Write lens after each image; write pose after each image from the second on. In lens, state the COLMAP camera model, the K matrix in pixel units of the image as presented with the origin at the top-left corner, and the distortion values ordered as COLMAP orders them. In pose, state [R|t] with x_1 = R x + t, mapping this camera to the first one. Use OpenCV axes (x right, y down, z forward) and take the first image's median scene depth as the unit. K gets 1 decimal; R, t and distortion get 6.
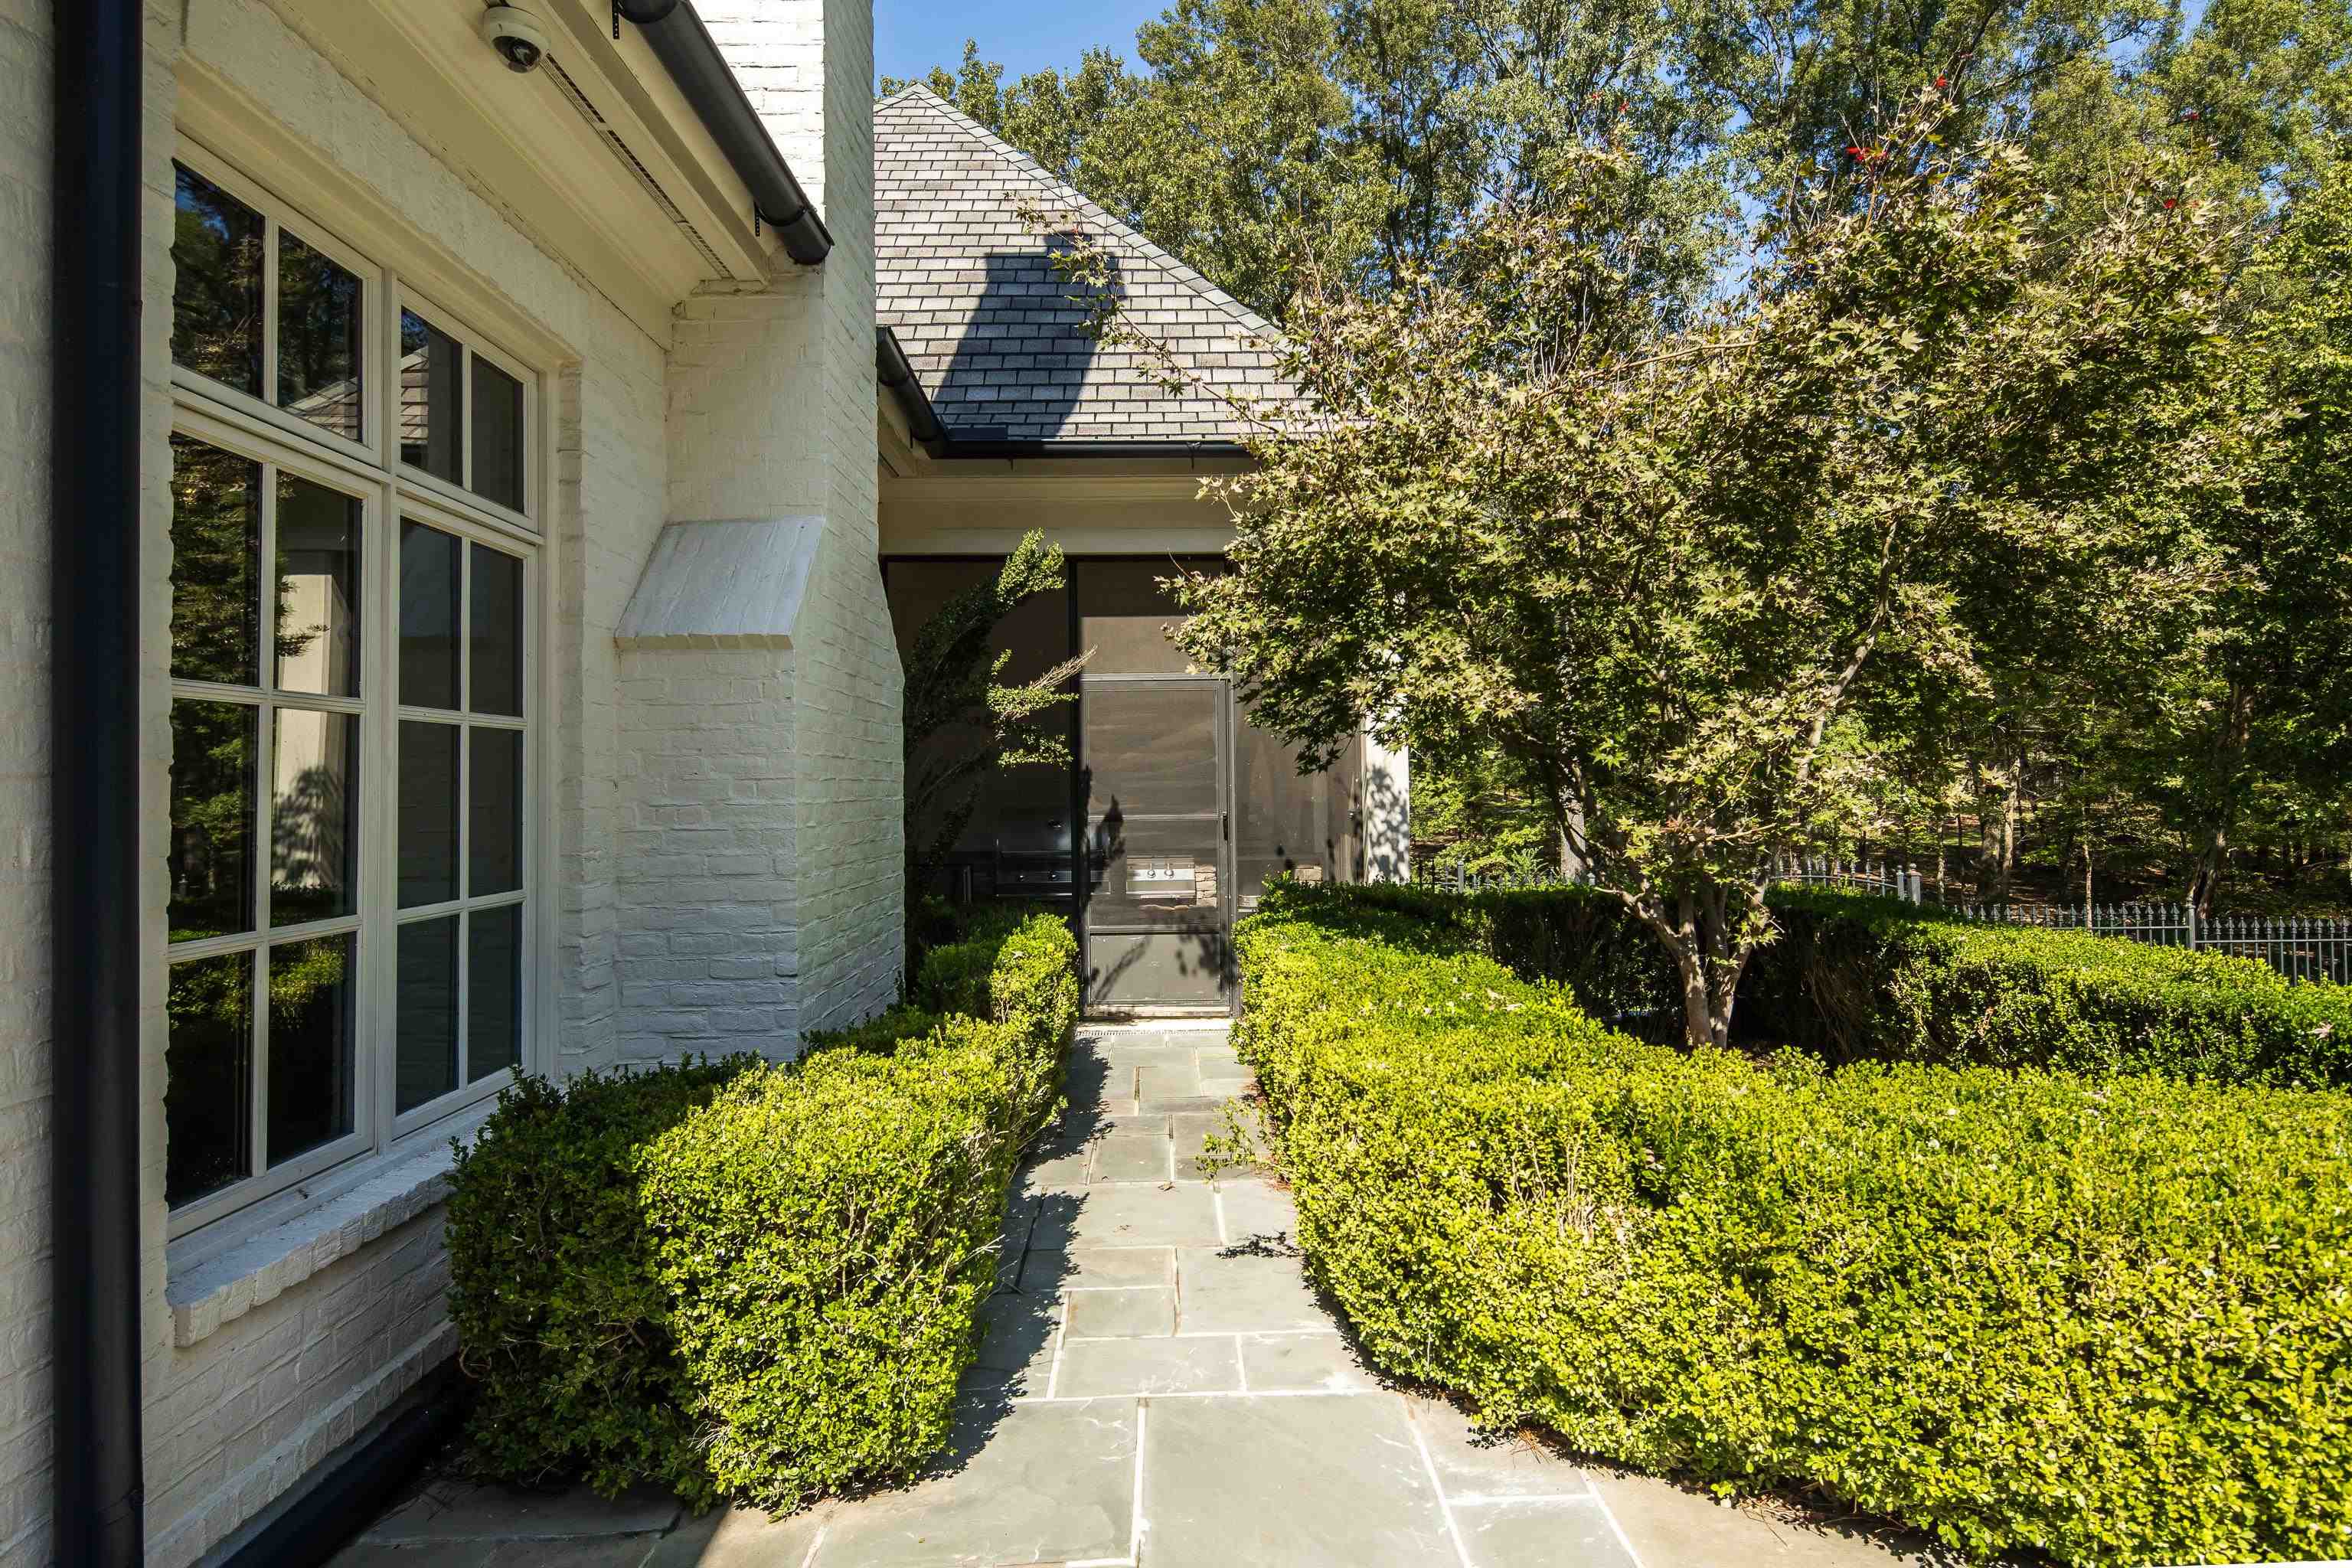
lens RADIAL K [[1224.0, 0, 1175.3], [0, 1224.0, 762.7], [0, 0, 1]] dist [-0.000795, 0.000146]
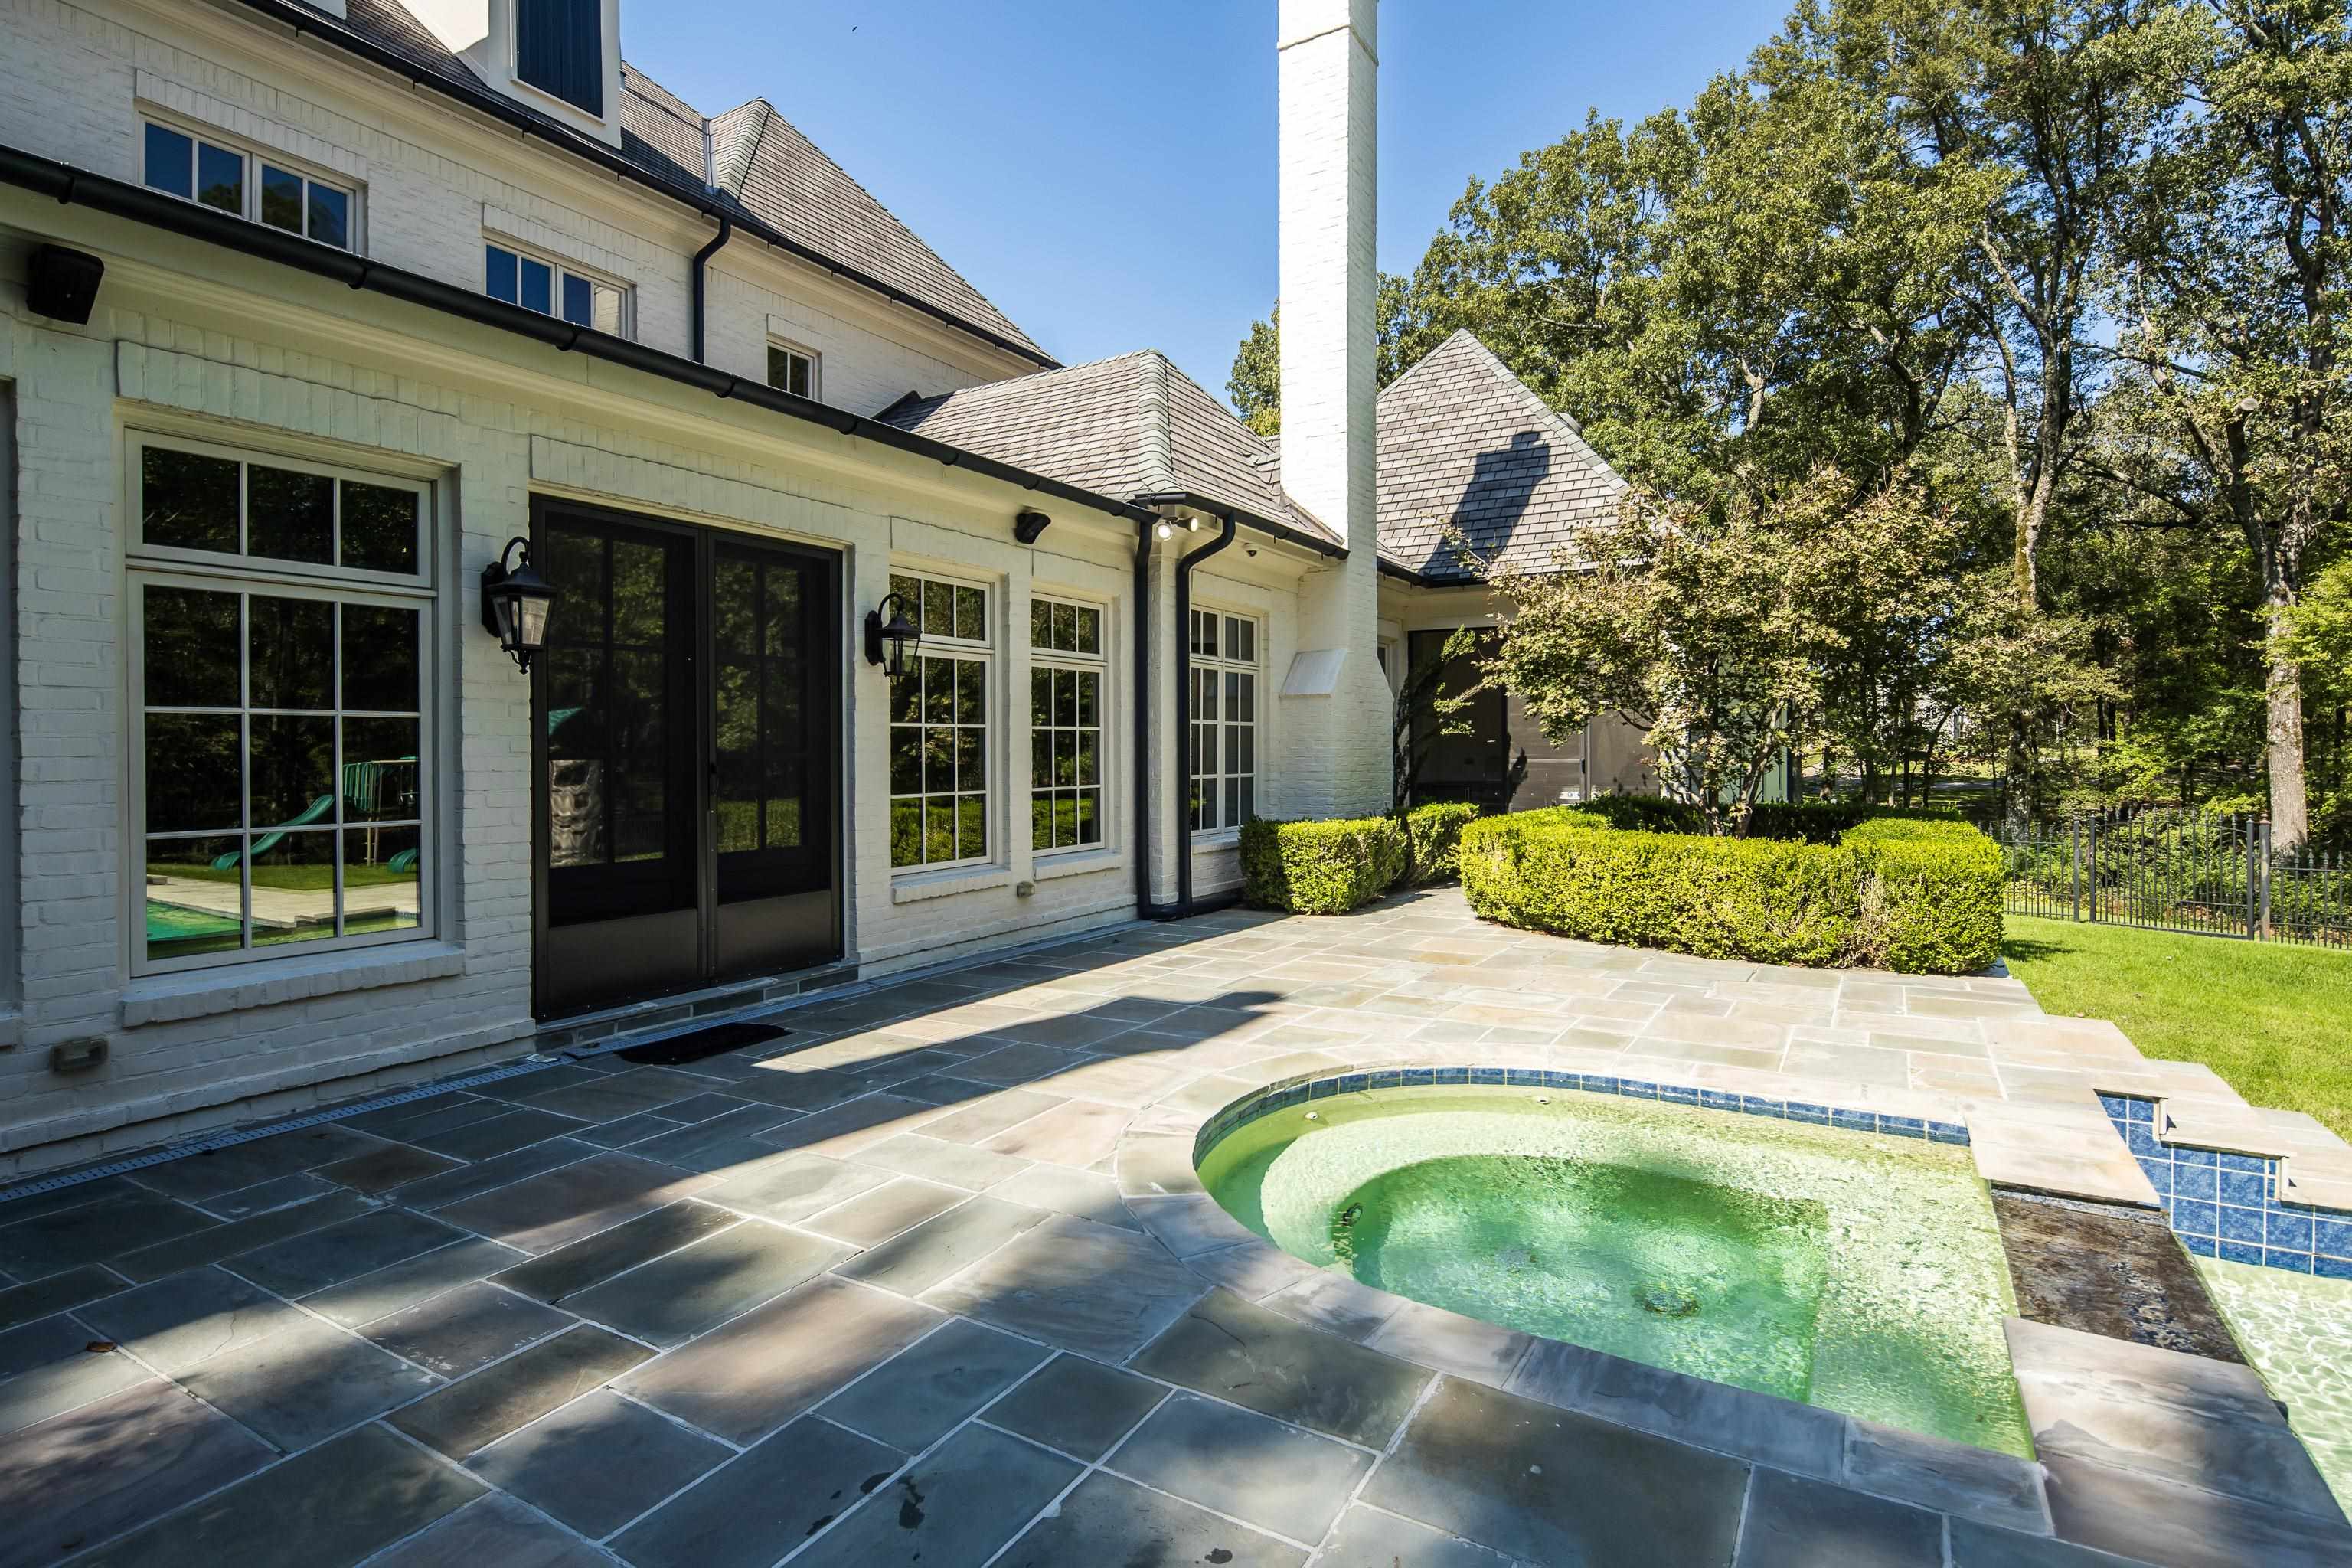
lens RADIAL K [[1130.9, 0, 1168.2], [0, 1130.9, 743.5], [0, 0, 1]] dist [-0.000286, -0.000802]
pose [[0.842346, 0.008152, -0.538875, 0.863700], [0.003458, 0.999783, 0.020530, -0.039489], [0.538925, -0.019156, 0.842136, -1.597194]]
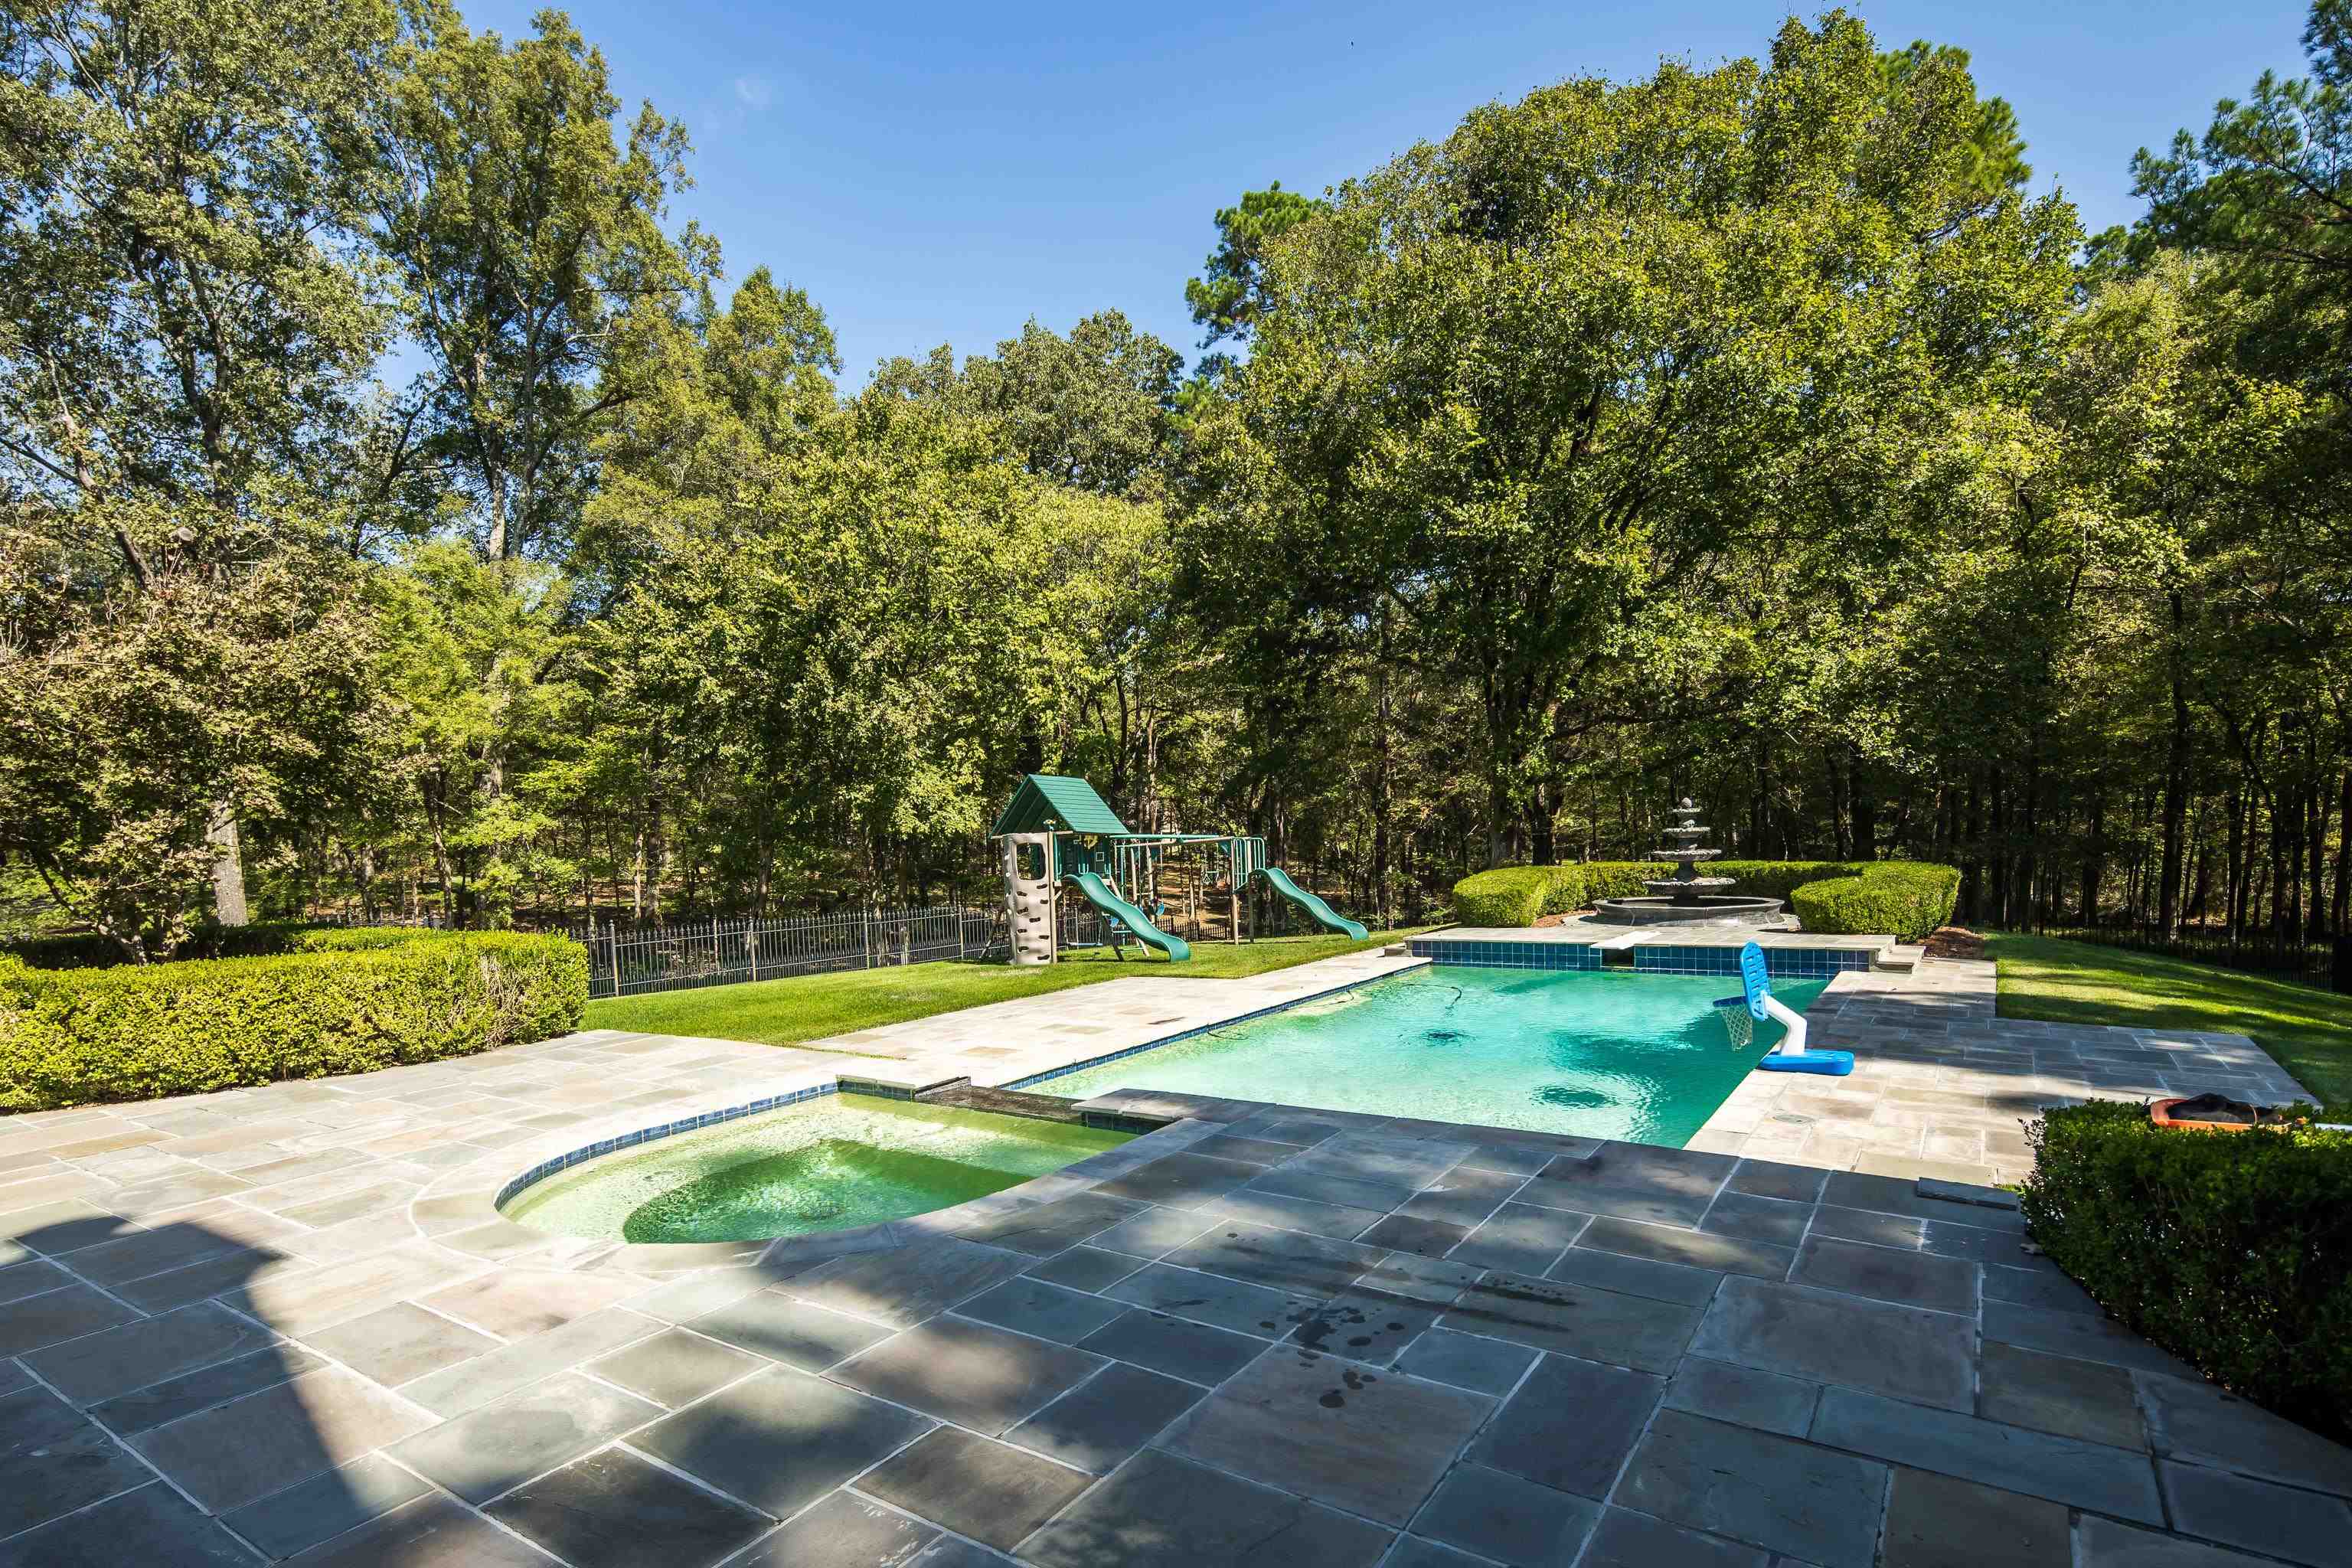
lens RADIAL K [[1201.1, 0, 1174.0], [0, 1201.1, 904.5], [0, 0, 1]] dist [-0.000899, -0.000894]
pose [[0.575935, -0.057756, 0.815453, -0.208195], [0.010651, 0.997947, 0.063158, -0.021029], [-0.817426, -0.027690, 0.575367, -1.715310]]
